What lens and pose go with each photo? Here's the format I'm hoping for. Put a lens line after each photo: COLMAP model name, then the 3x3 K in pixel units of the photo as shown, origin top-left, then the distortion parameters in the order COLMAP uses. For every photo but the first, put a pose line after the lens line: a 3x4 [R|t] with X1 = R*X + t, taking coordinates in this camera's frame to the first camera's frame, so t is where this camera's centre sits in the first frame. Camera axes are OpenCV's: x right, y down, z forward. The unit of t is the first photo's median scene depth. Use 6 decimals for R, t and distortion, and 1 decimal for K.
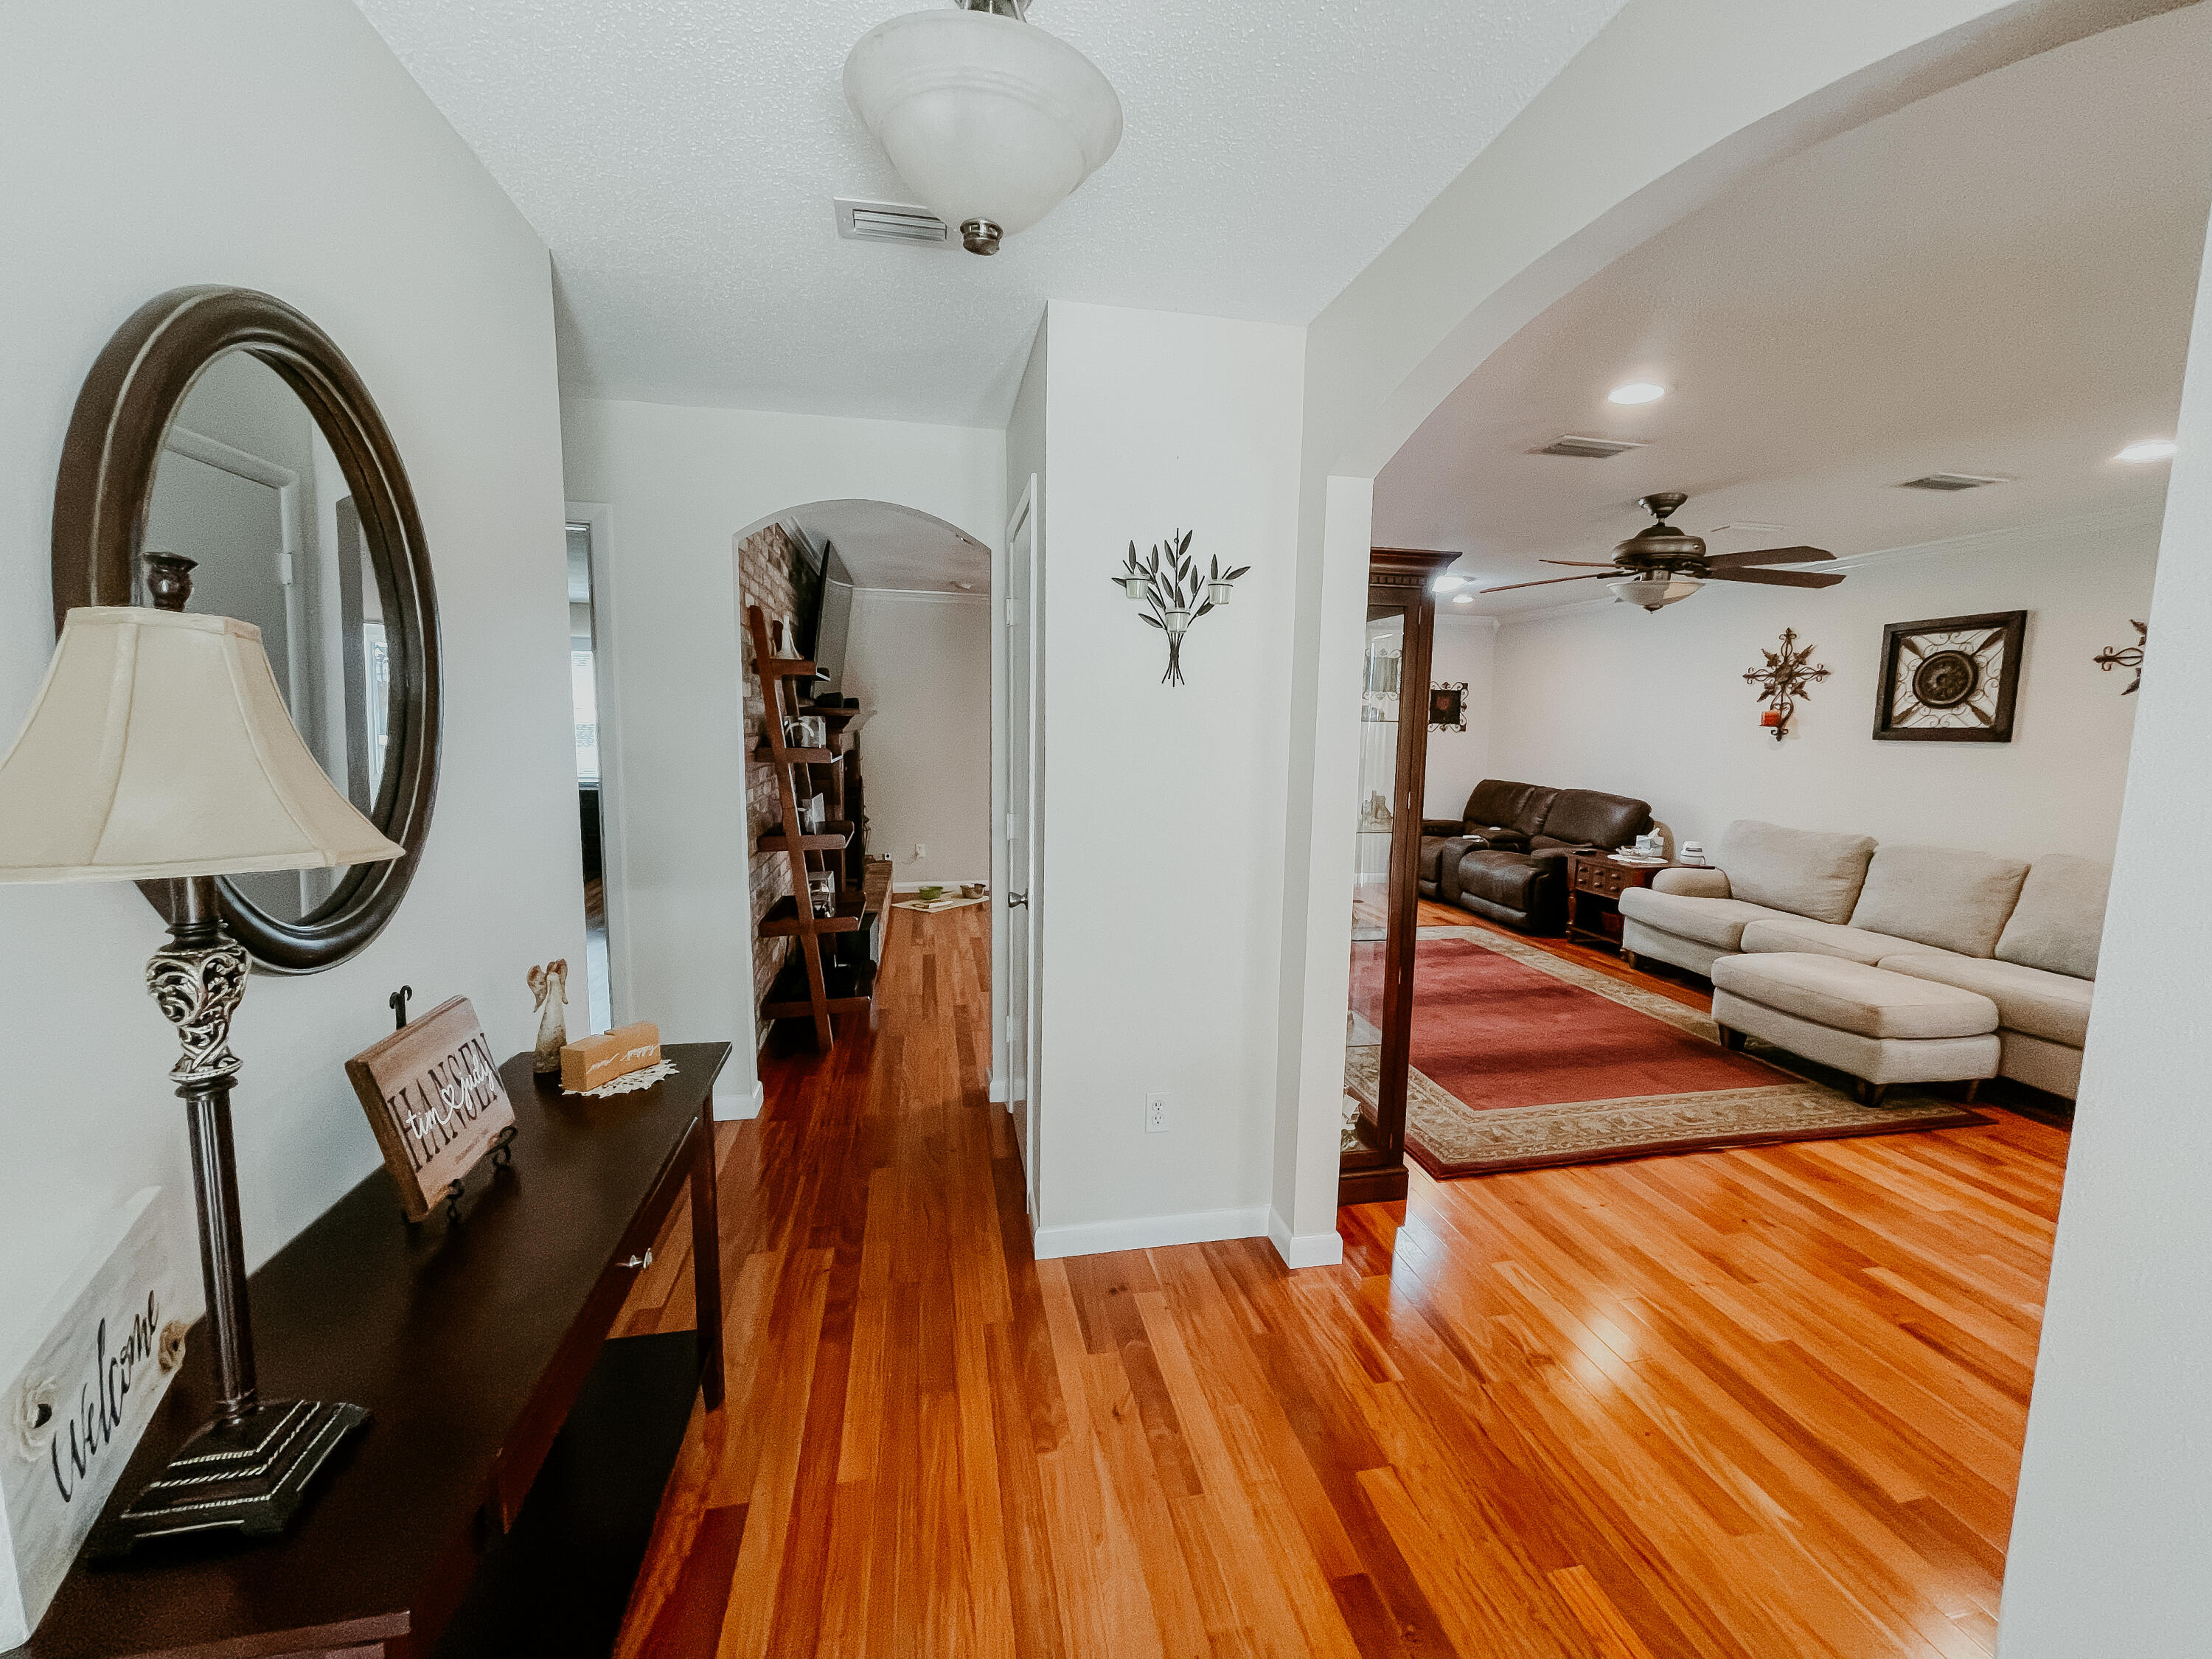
lens RADIAL K [[897.3, 0, 1106.2], [0, 897.3, 821.7], [0, 0, 1]] dist [-0.010139, 0.011575]
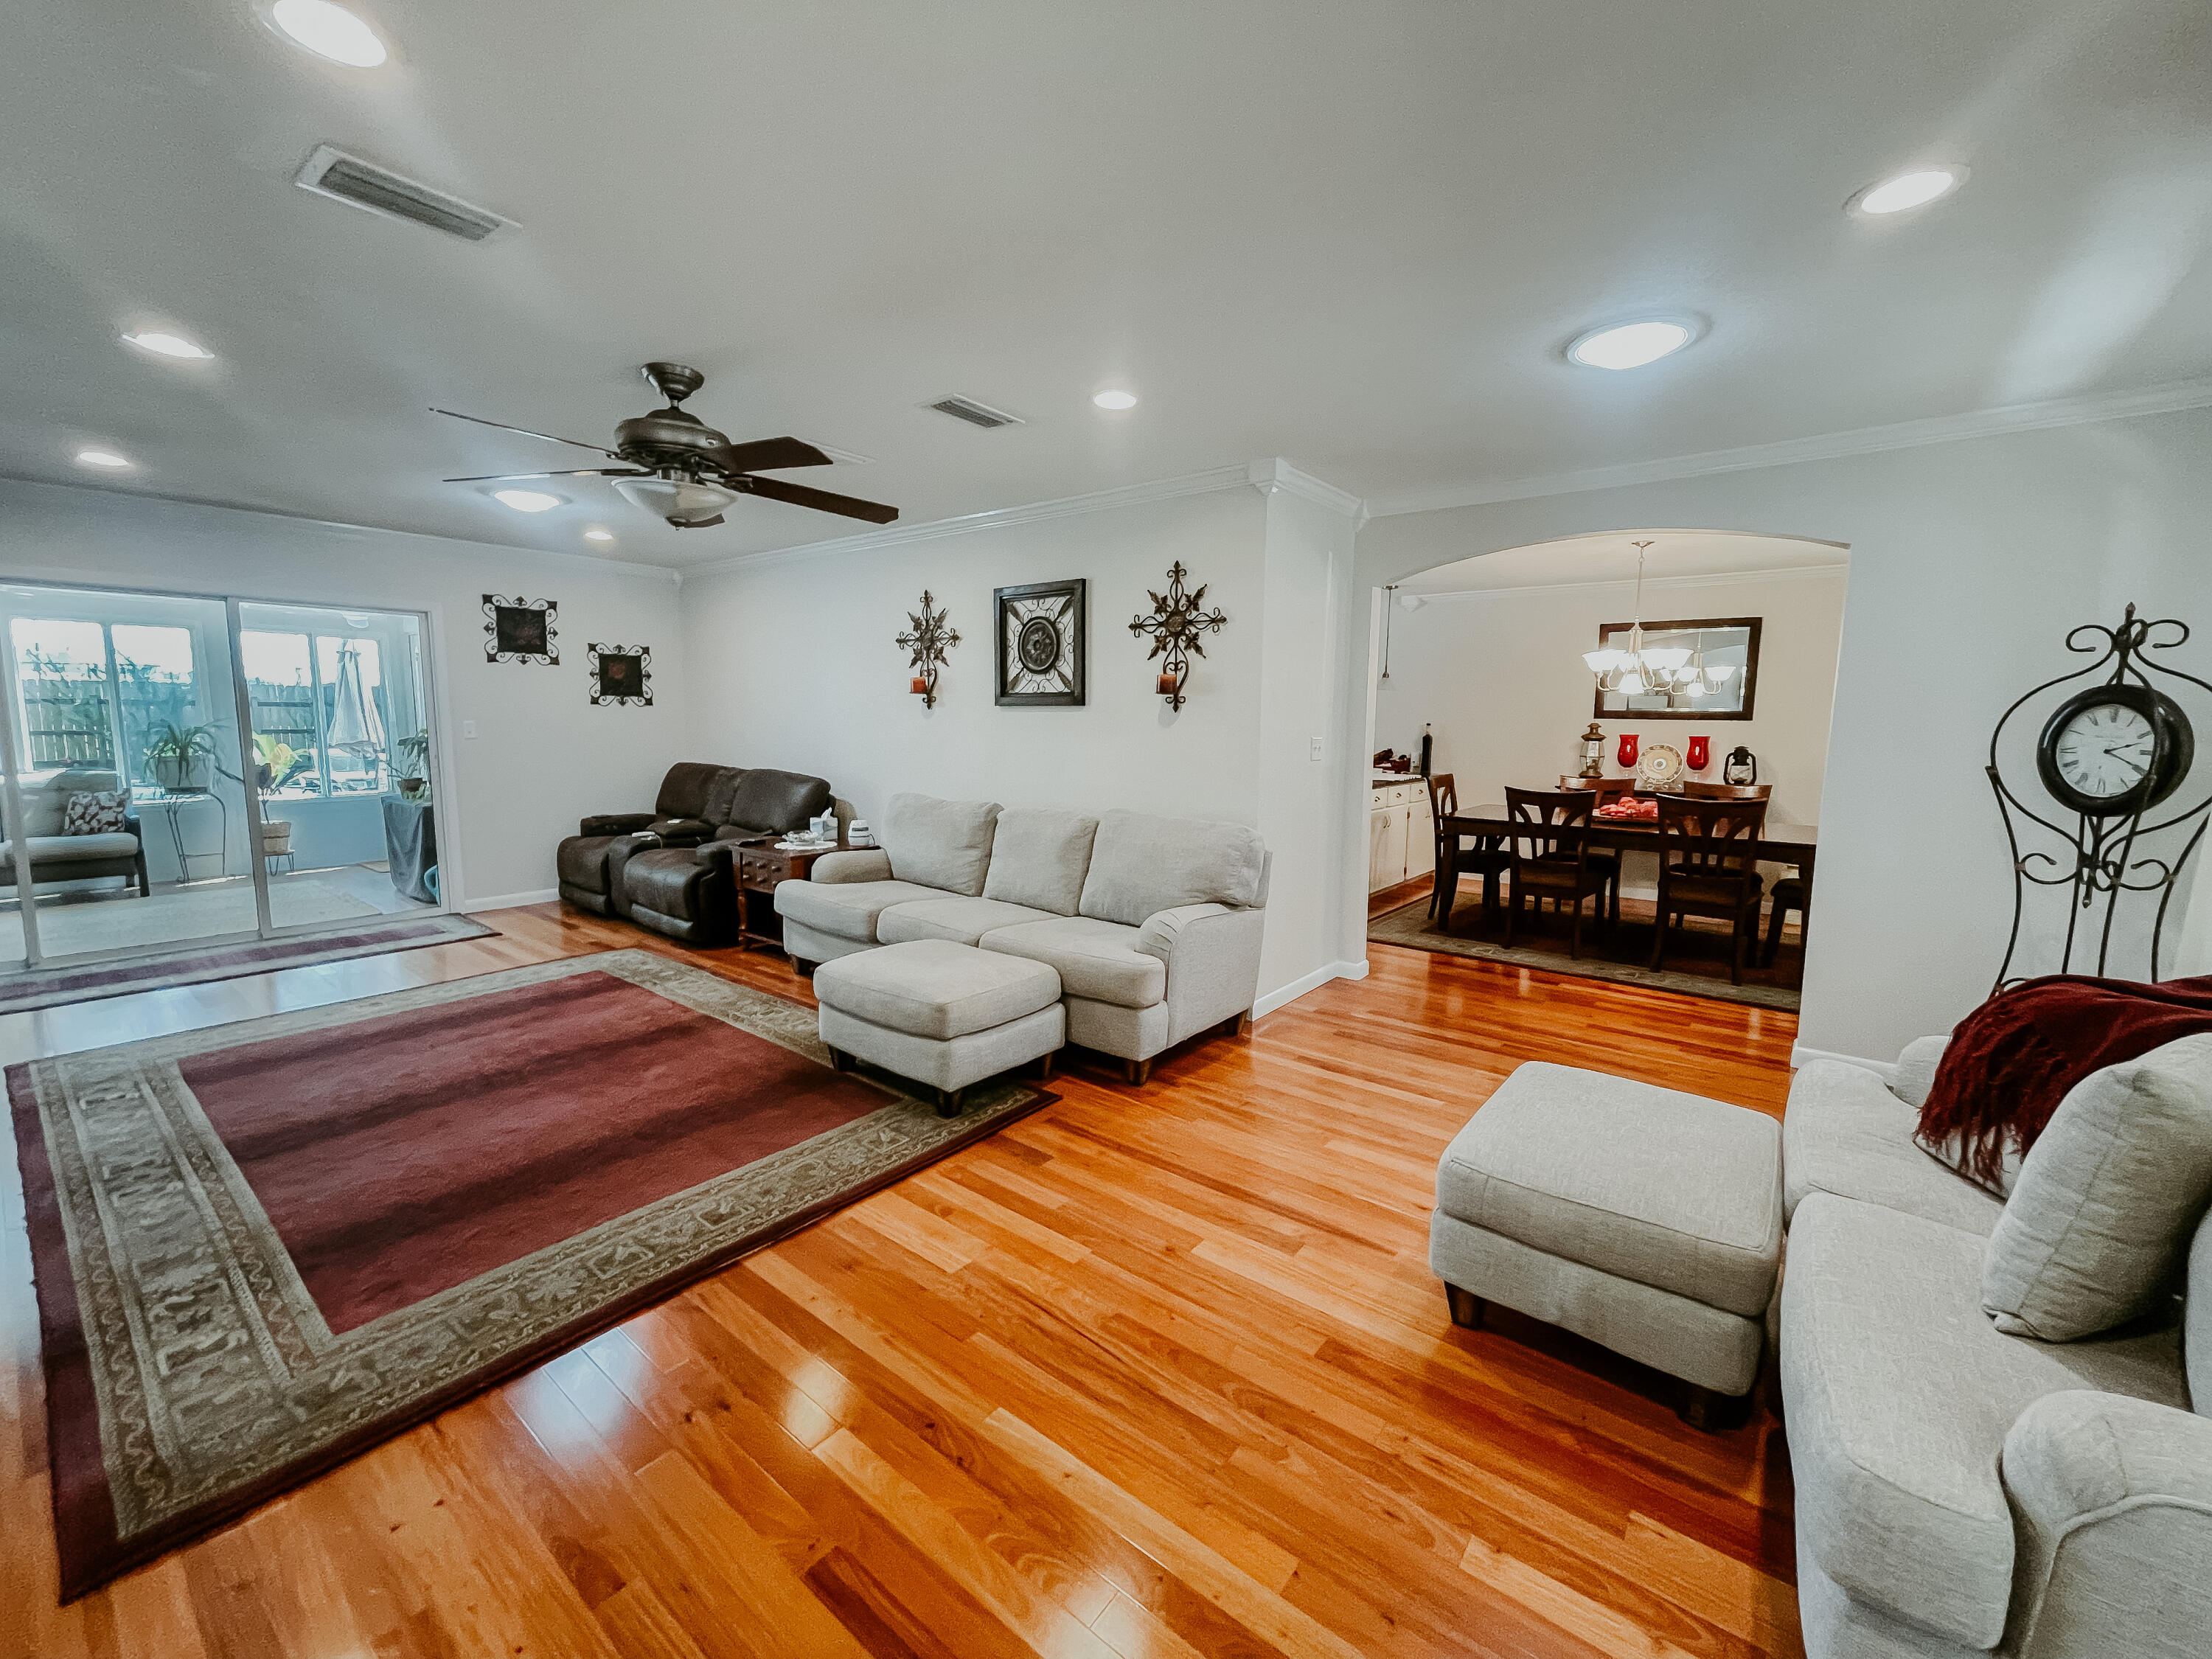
lens RADIAL K [[894.4, 0, 1105.3], [0, 894.4, 819.0], [0, 0, 1]] dist [-0.001470, 0.000053]
pose [[0.765564, -0.081781, 0.638140, 0.332433], [0.074124, 0.996495, 0.038782, 0.004903], [-0.639075, 0.017612, 0.768943, 0.175539]]
